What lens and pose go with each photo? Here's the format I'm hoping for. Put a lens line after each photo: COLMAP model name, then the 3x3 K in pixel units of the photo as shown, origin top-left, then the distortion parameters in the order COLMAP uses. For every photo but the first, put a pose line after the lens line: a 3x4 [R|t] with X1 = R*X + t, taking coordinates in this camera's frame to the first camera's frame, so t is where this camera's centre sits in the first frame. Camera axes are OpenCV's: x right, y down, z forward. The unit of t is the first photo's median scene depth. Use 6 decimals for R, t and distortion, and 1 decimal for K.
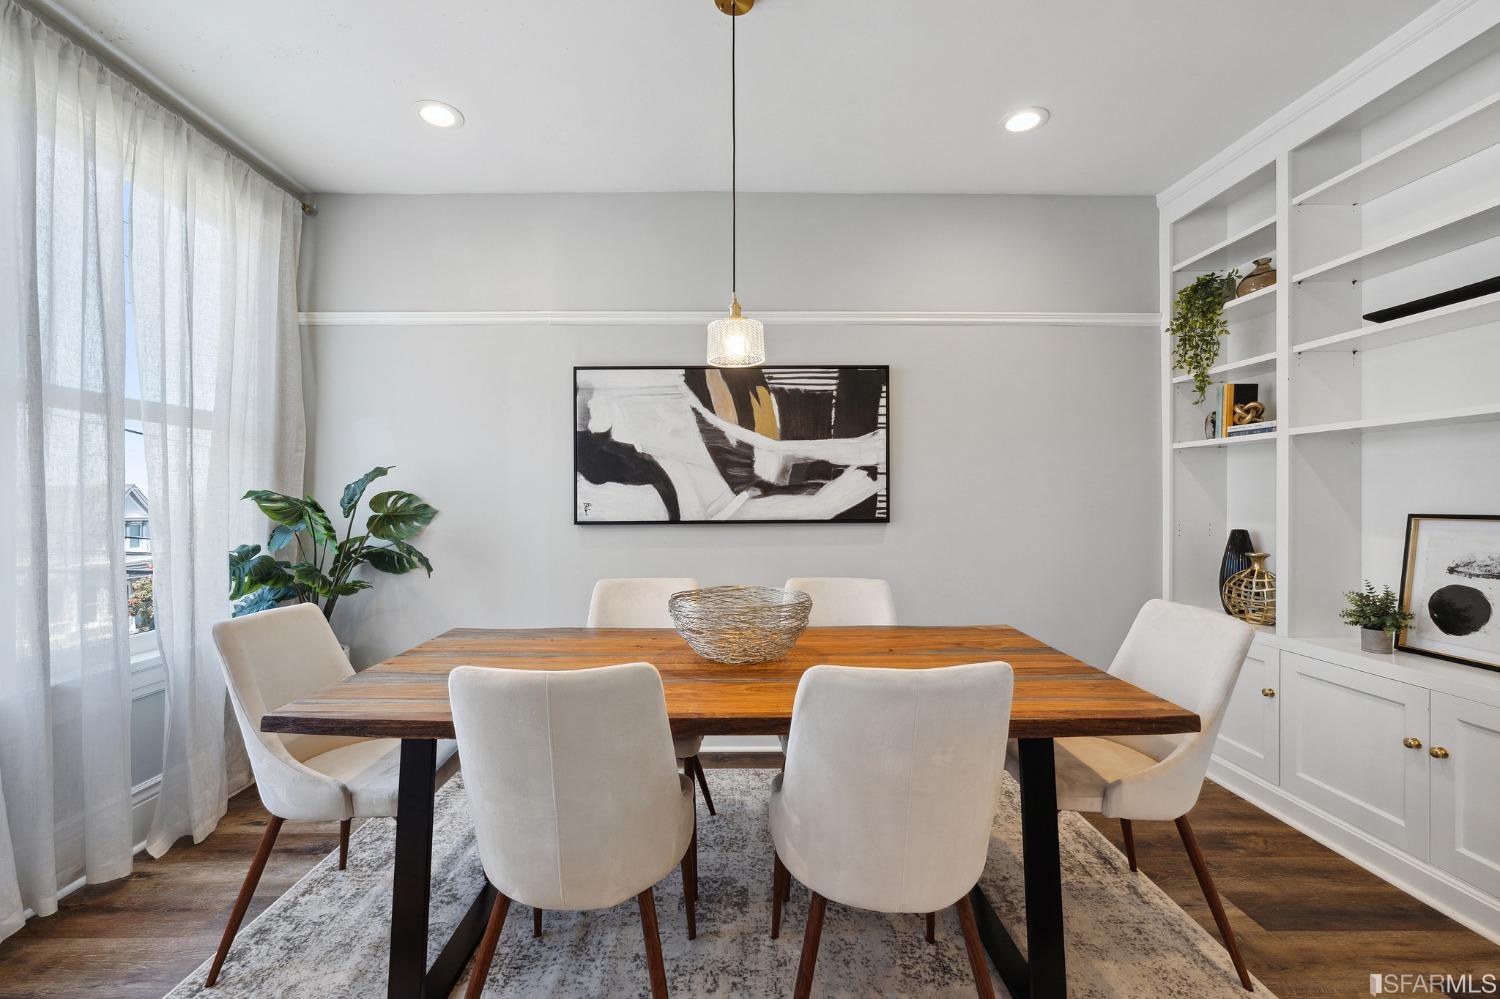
lens RADIAL K [[609.0, 0, 746.5], [0, 609.0, 503.1], [0, 0, 1]] dist [-0.000443, -0.000834]
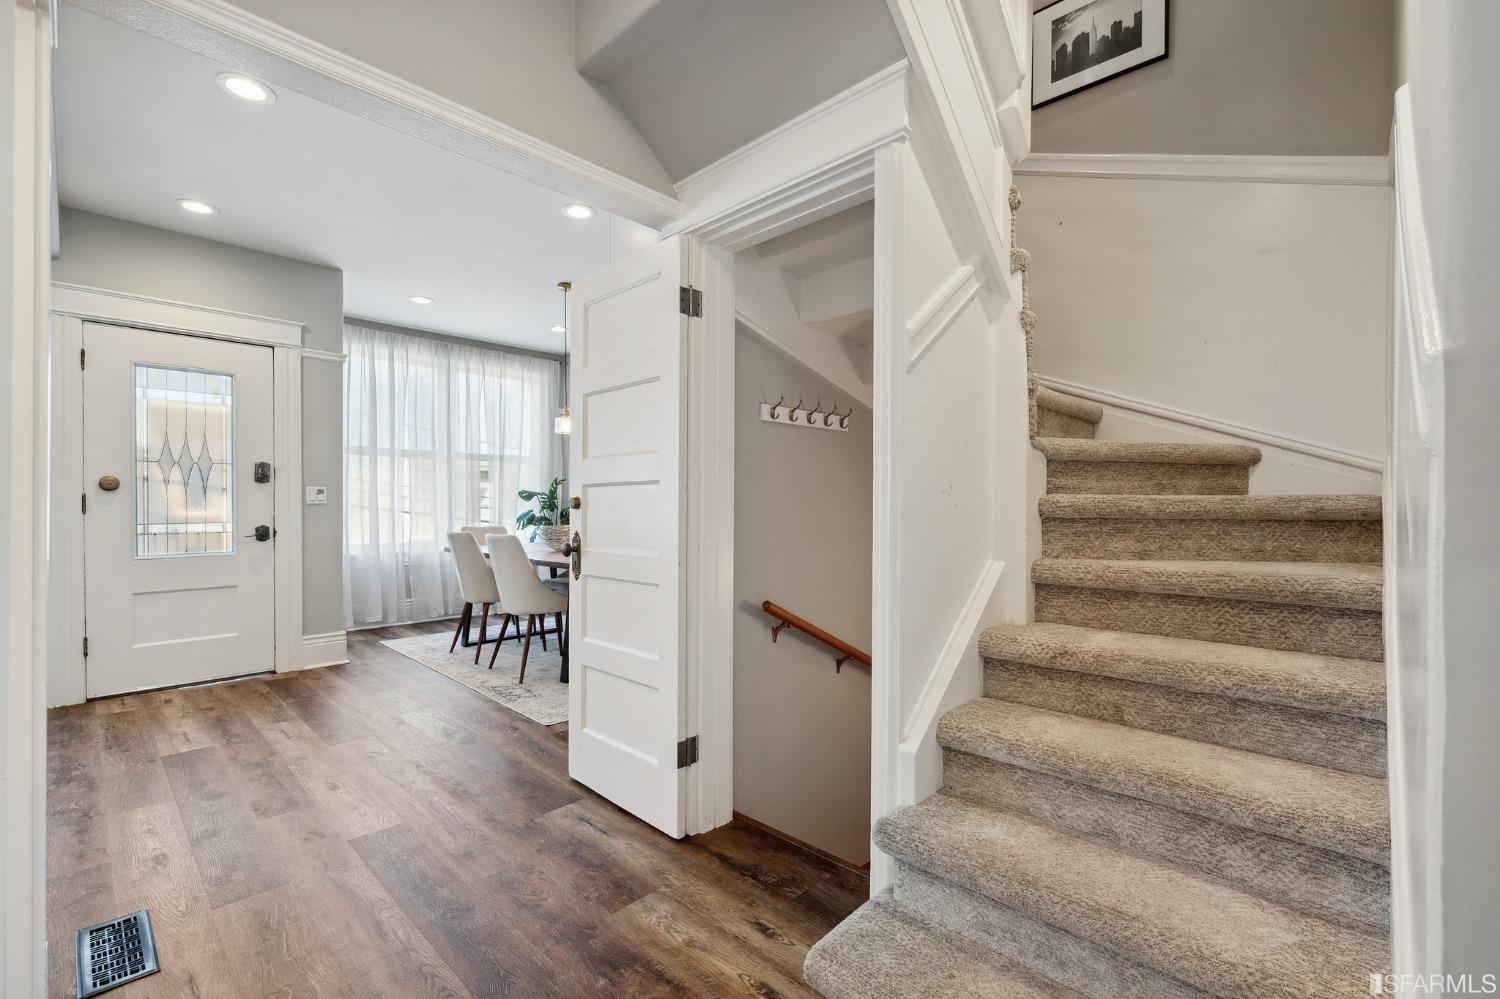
lens RADIAL K [[658.5, 0, 751.4], [0, 658.5, 503.8], [0, 0, 1]] dist [-0.004420, -0.000079]
pose [[0.707353, 0.002813, -0.706855, 1.950099], [-0.006642, 0.999974, -0.002666, 0.044696], [0.706829, 0.006581, 0.707354, -0.284390]]
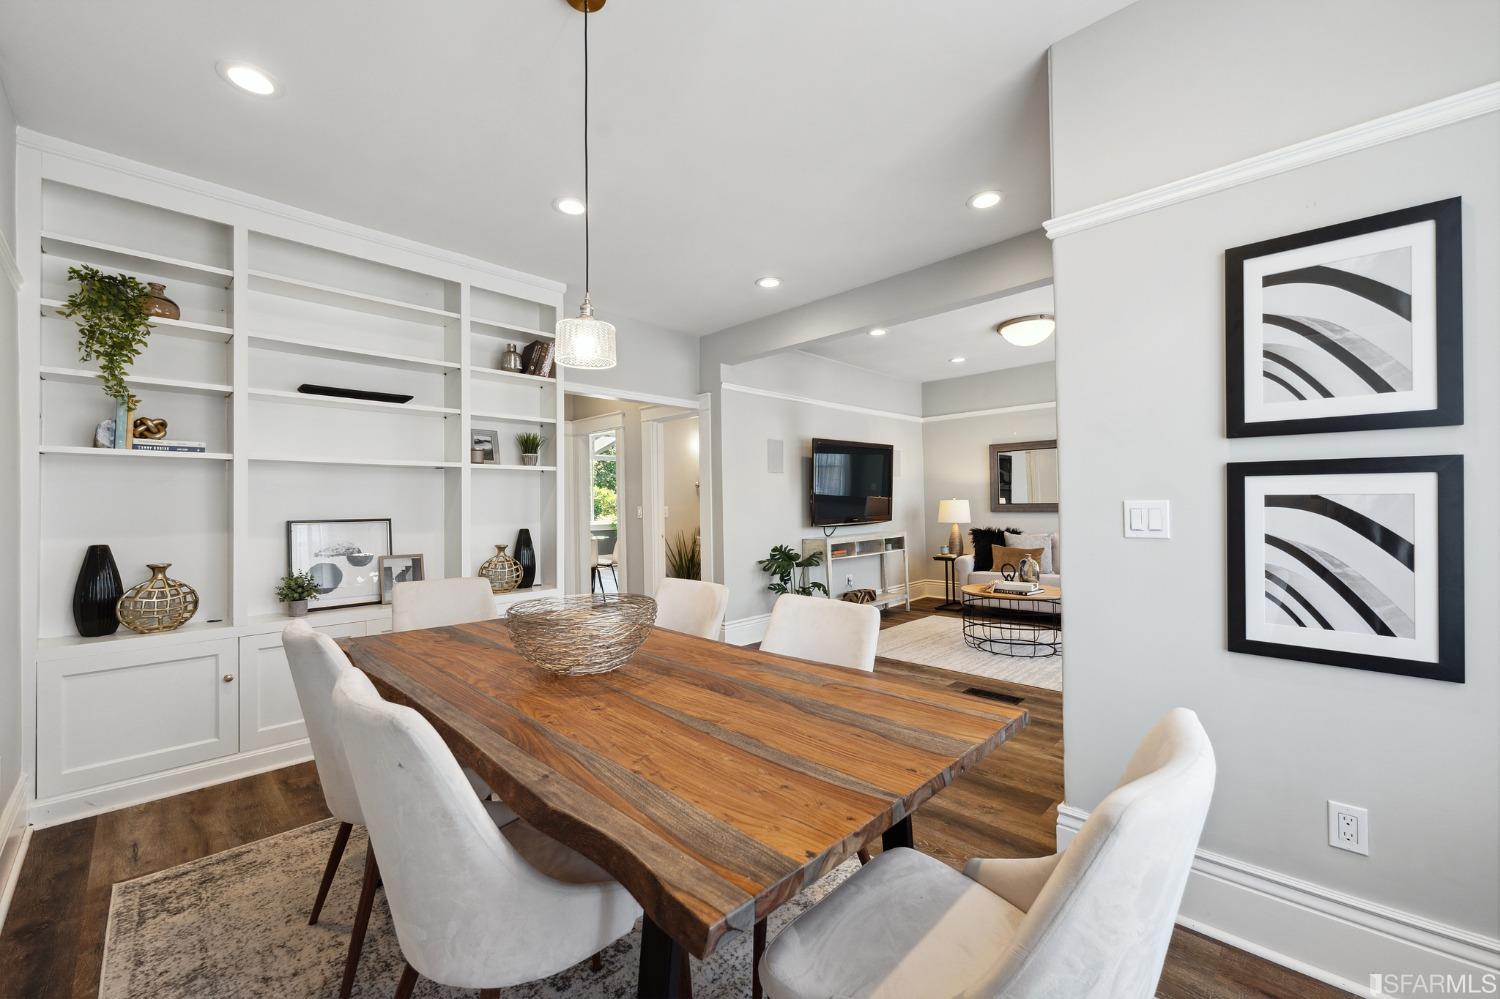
lens RADIAL K [[609.0, 0, 748.2], [0, 609.0, 496.3], [0, 0, 1]] dist [-0.000443, -0.000834]
pose [[-0.722754, 0.017340, 0.690888, -0.585014], [0.018353, 0.999814, -0.005894, -0.009980], [-0.690862, 0.008419, -0.722937, 1.026460]]
